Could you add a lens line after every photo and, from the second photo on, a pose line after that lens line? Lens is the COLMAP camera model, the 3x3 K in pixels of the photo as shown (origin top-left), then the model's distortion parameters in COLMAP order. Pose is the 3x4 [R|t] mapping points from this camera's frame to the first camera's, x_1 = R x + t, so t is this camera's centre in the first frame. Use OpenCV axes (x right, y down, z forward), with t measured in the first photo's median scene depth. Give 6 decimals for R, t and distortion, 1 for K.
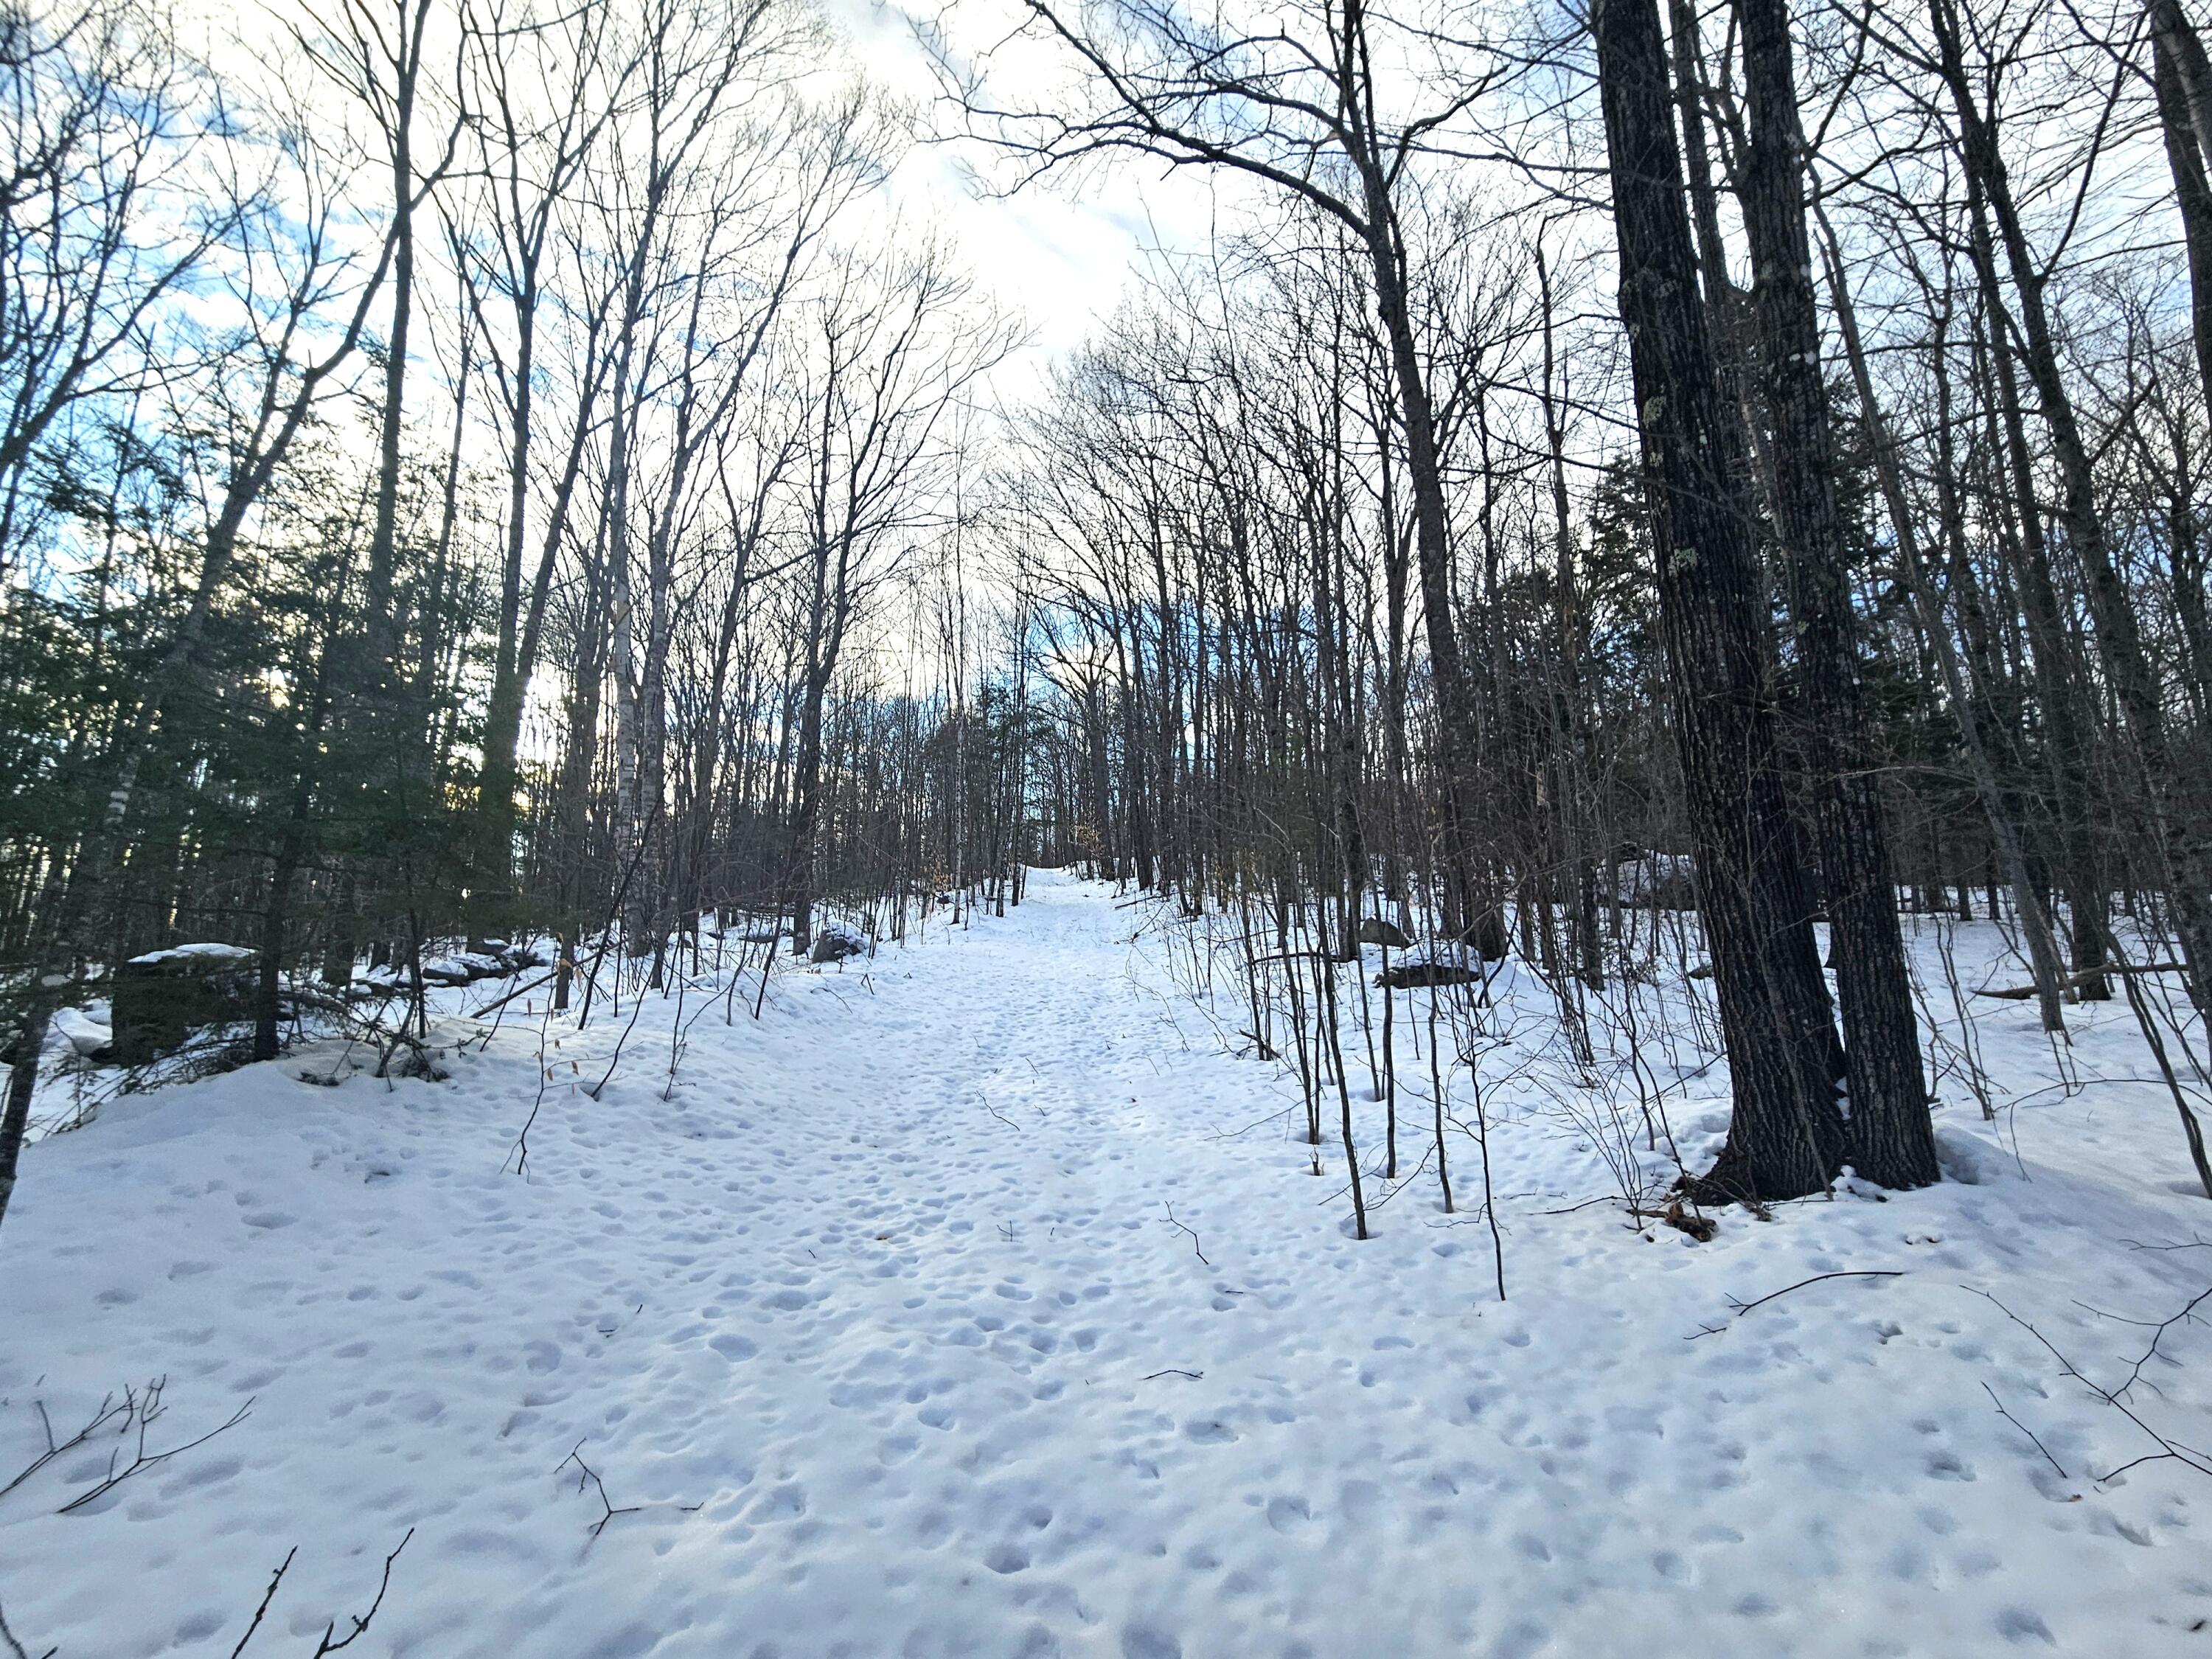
lens RADIAL K [[892.7, 0, 1106.0], [0, 892.7, 829.5], [0, 0, 1]] dist [-0.000196, 0.001117]
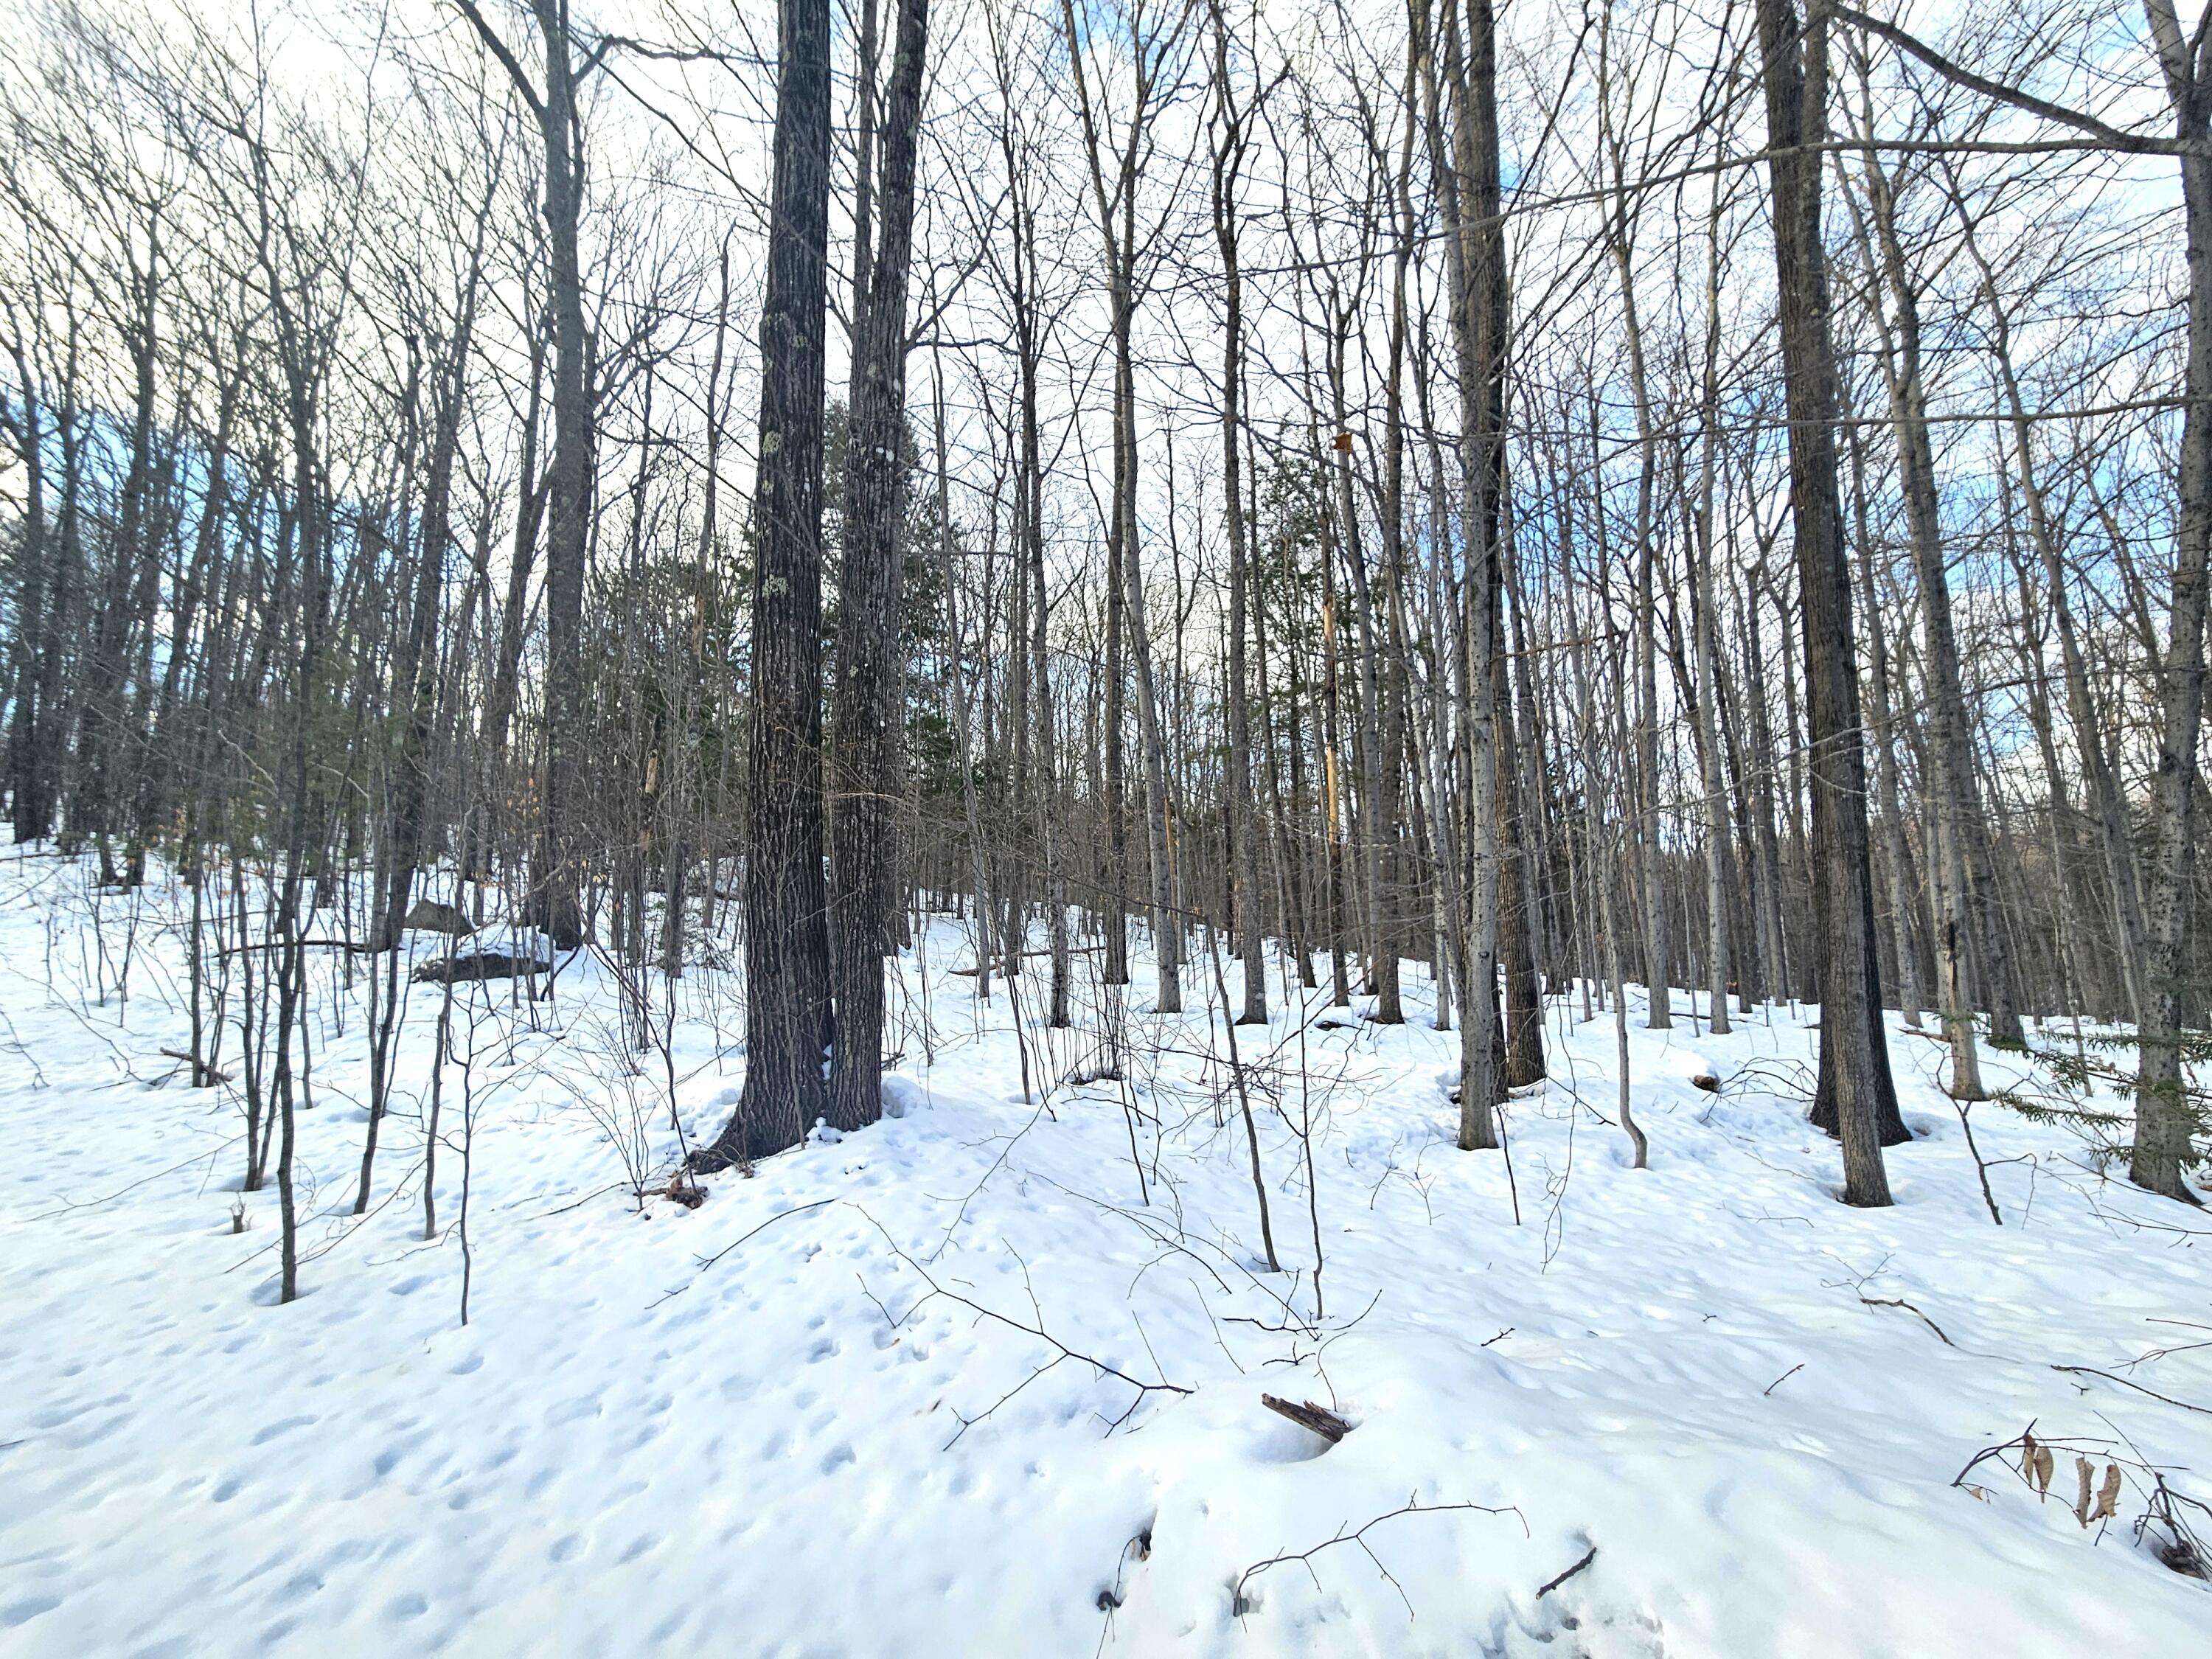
lens RADIAL K [[890.9, 0, 1106.0], [0, 890.9, 829.5], [0, 0, 1]] dist [0.001197, 0.001505]
pose [[0.629288, 0.101292, 0.770543, 0.102541], [-0.109127, 0.993164, -0.041435, -0.002486], [-0.769473, -0.058013, 0.636040, -0.038050]]
